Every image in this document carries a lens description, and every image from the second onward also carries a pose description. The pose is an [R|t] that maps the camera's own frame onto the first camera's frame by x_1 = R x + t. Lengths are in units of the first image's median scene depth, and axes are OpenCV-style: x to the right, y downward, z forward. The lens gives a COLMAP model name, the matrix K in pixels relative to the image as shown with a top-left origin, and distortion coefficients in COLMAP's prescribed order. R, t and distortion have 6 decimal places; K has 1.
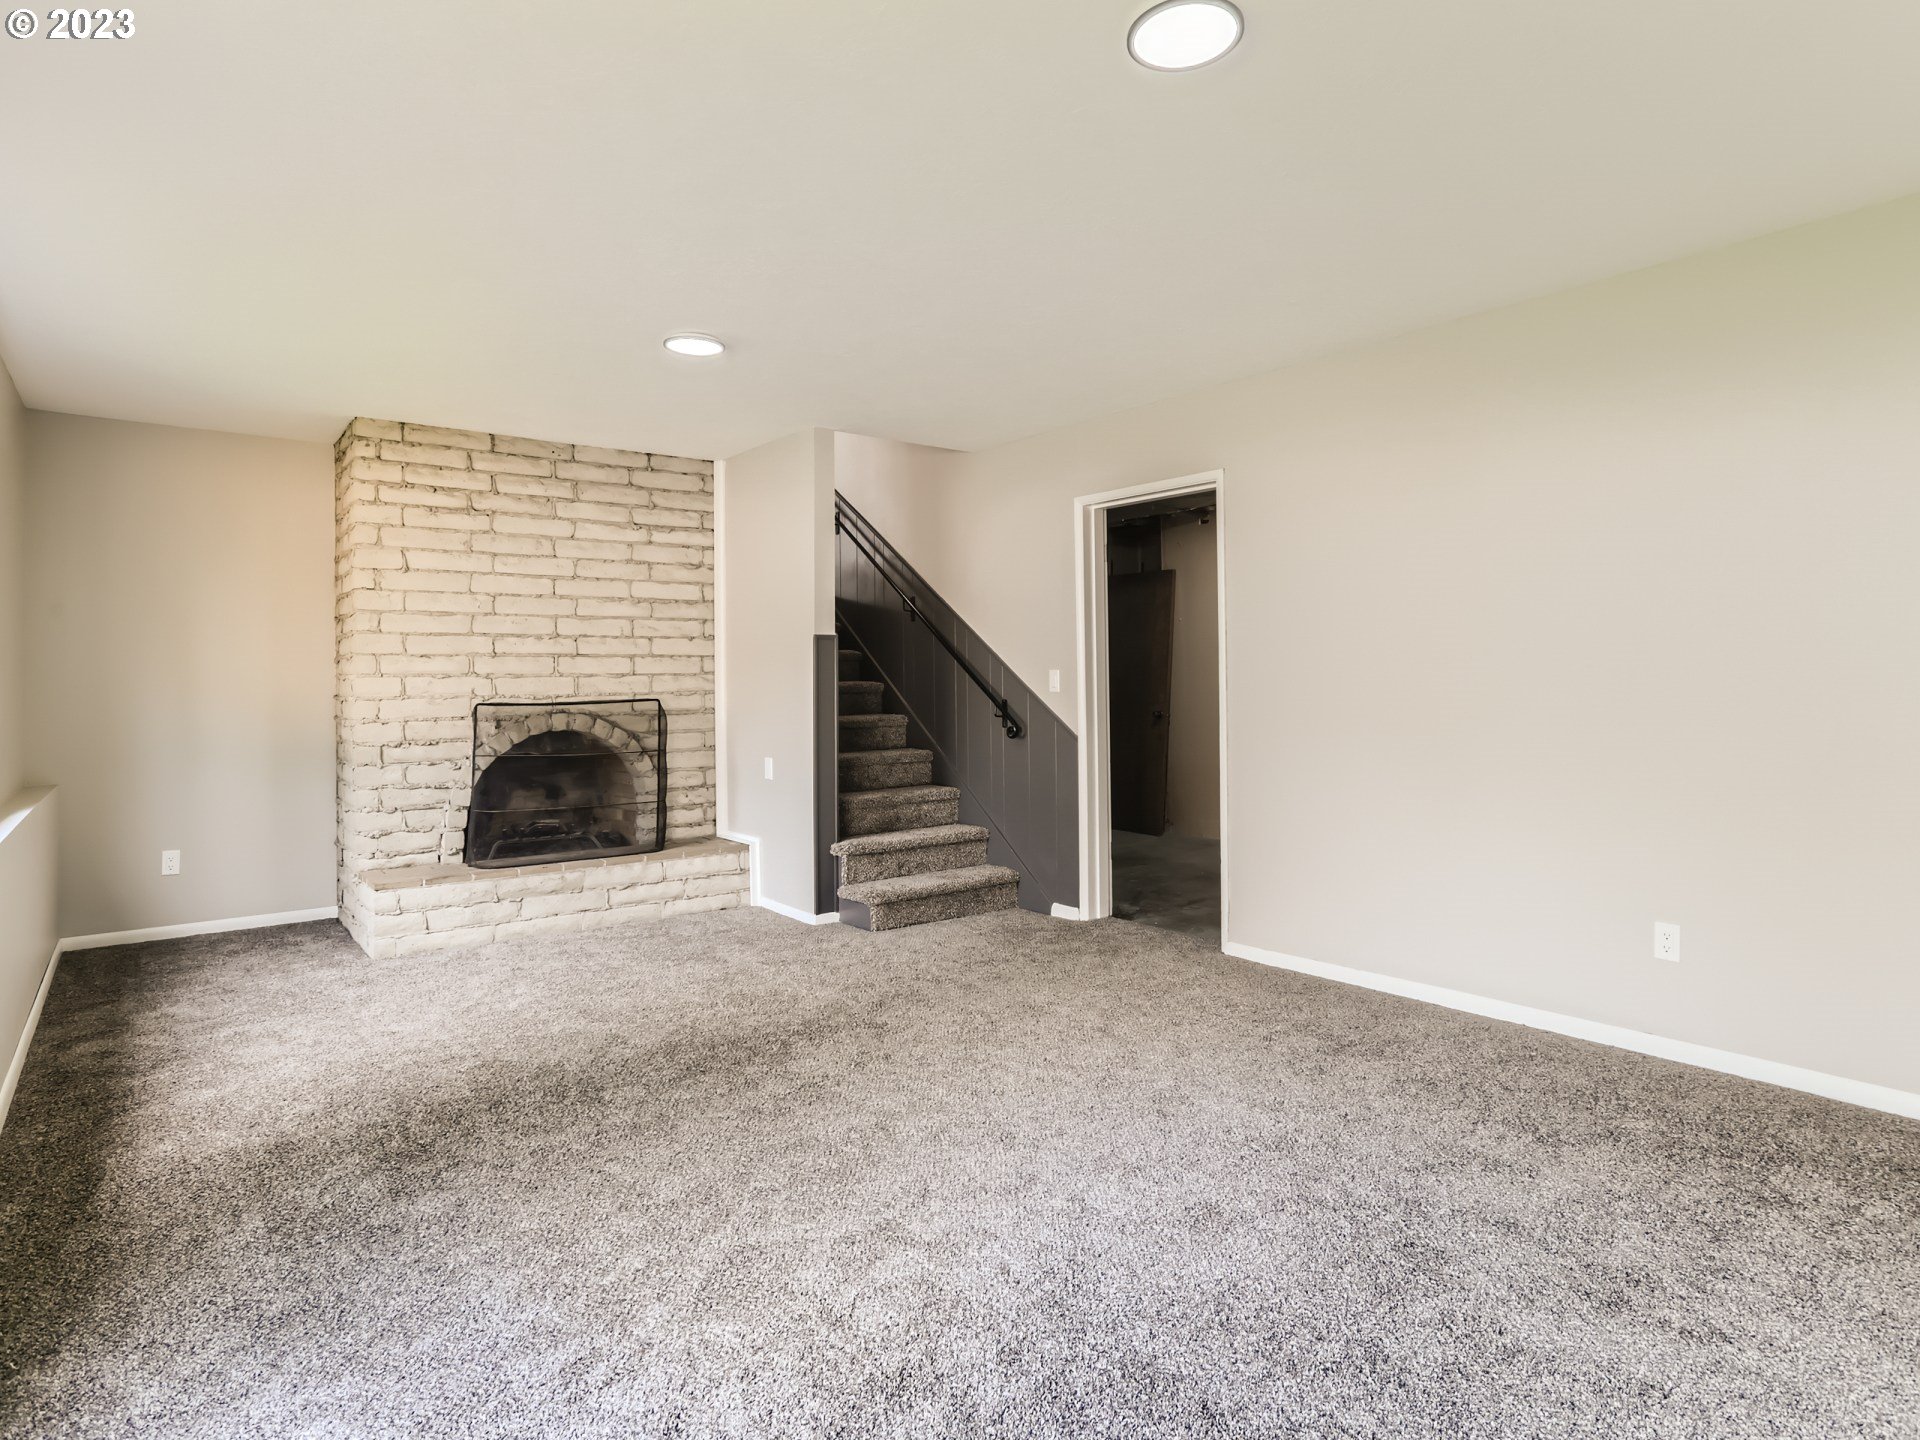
lens RADIAL K [[1097.6, 0, 956.1], [0, 1097.6, 679.6], [0, 0, 1]] dist [-0.007726, 0.006882]
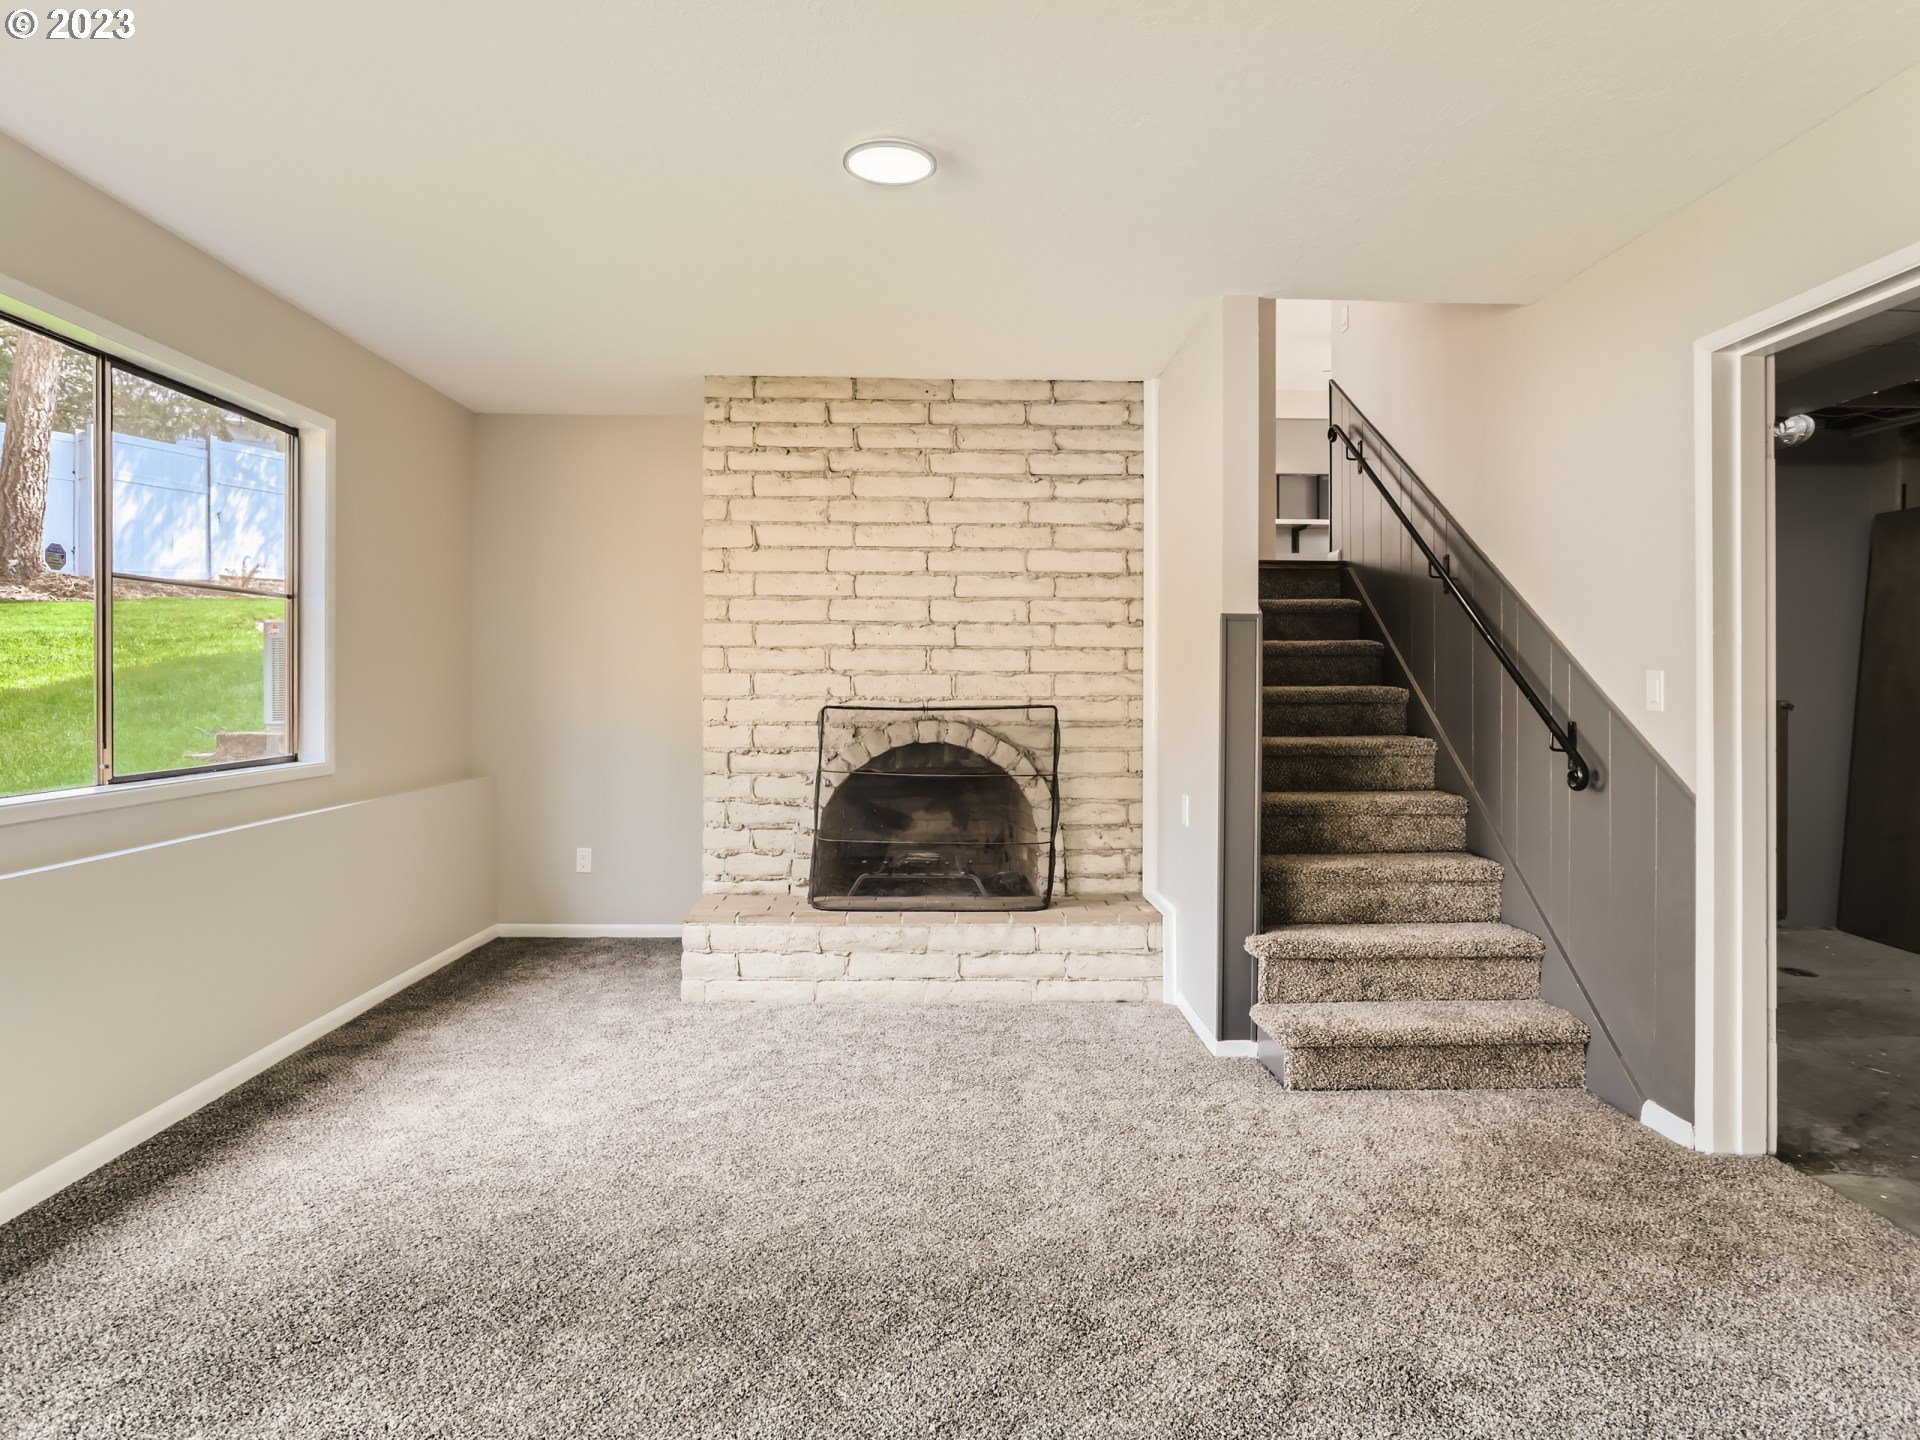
lens RADIAL K [[1133.8, 0, 962.2], [0, 1133.8, 682.0], [0, 0, 1]] dist [-0.030190, 0.017332]
pose [[0.810115, 0.012549, -0.586137, 0.139101], [-0.011623, 0.999918, 0.005343, -0.001832], [0.586156, 0.002484, 0.810194, 0.357198]]
